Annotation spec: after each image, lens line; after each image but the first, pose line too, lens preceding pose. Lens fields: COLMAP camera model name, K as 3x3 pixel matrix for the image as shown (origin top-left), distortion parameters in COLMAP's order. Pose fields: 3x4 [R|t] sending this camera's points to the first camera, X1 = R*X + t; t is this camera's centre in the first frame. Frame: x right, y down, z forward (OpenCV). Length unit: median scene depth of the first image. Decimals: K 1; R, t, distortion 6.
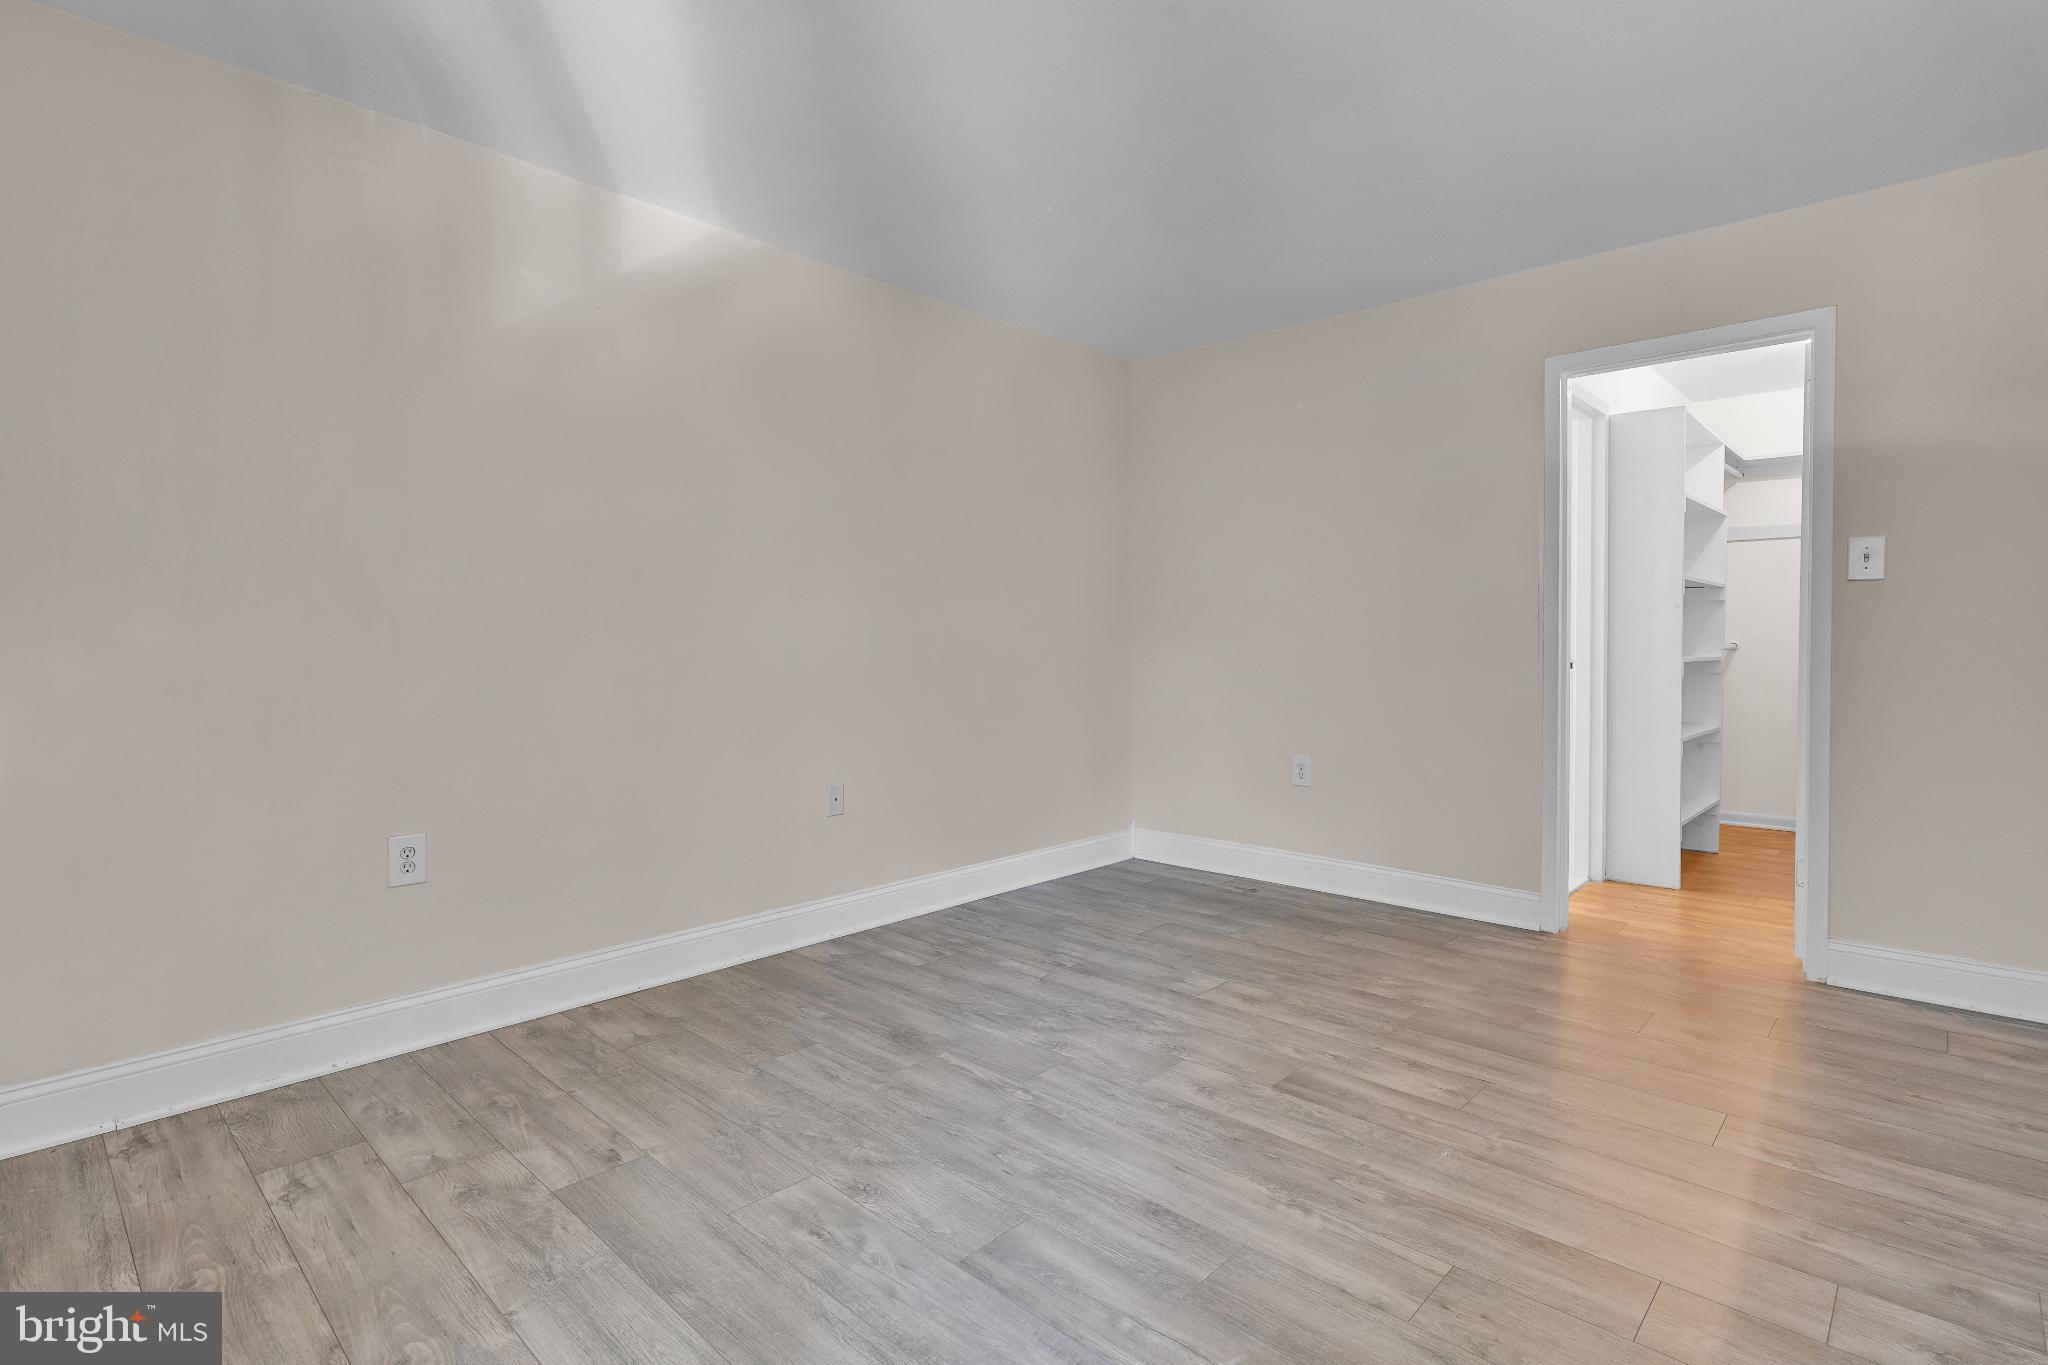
lens RADIAL K [[995.4, 0, 1027.8], [0, 995.4, 653.0], [0, 0, 1]] dist [-0.017595, 0.008705]
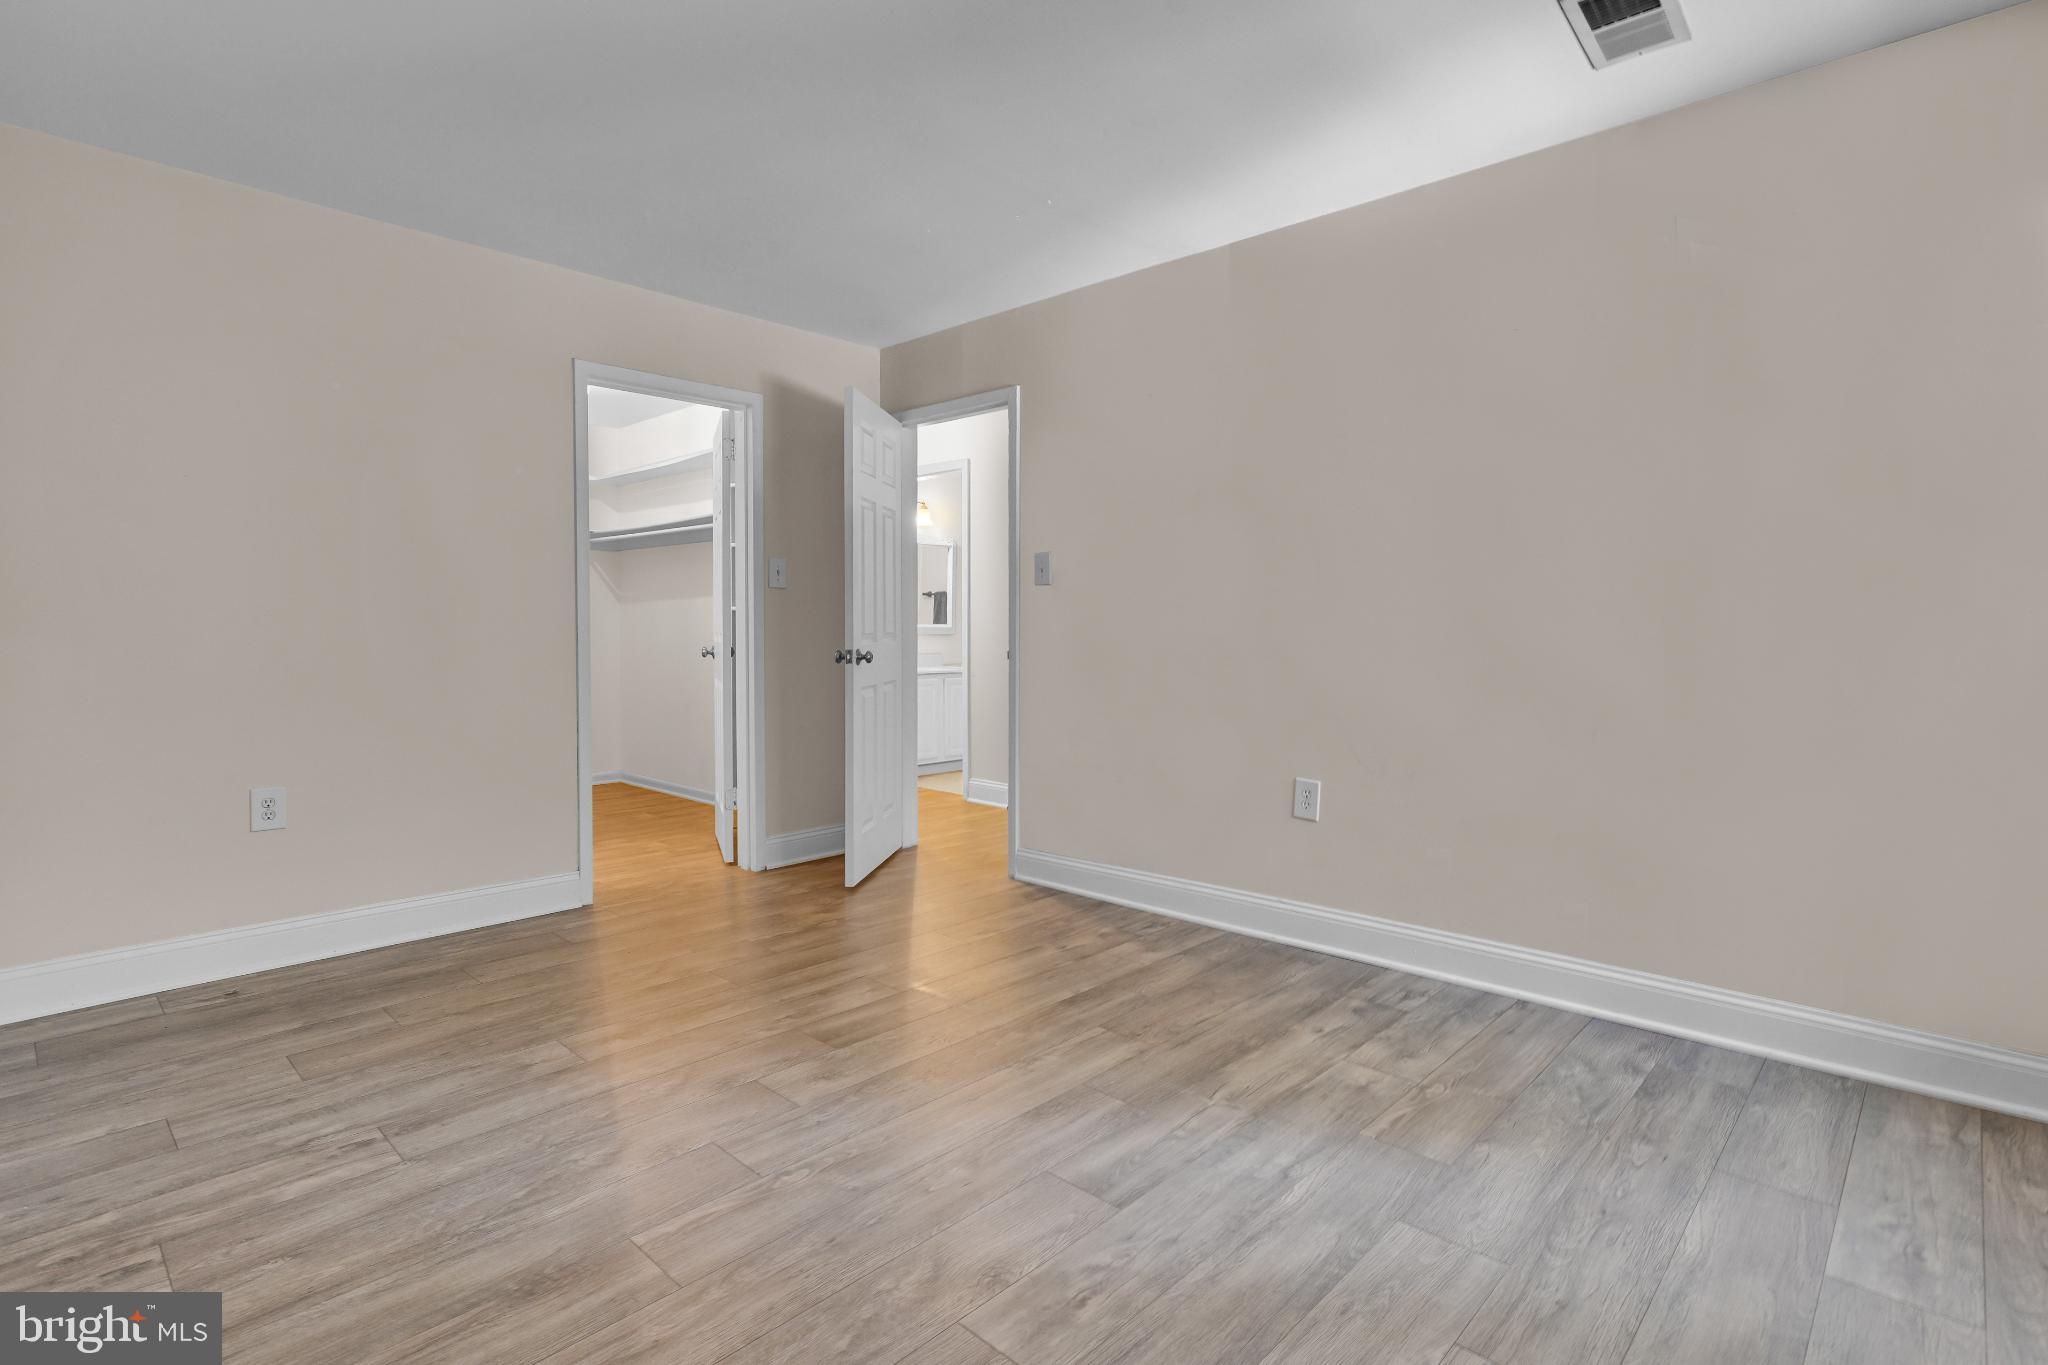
lens RADIAL K [[995.4, 0, 1027.8], [0, 995.4, 653.0], [0, 0, 1]] dist [-0.017595, 0.008705]
pose [[0.001844, -0.022519, 0.999745, -0.777626], [0.014806, 0.999637, 0.022489, -0.012204], [-0.999889, 0.014761, 0.002177, 0.741236]]
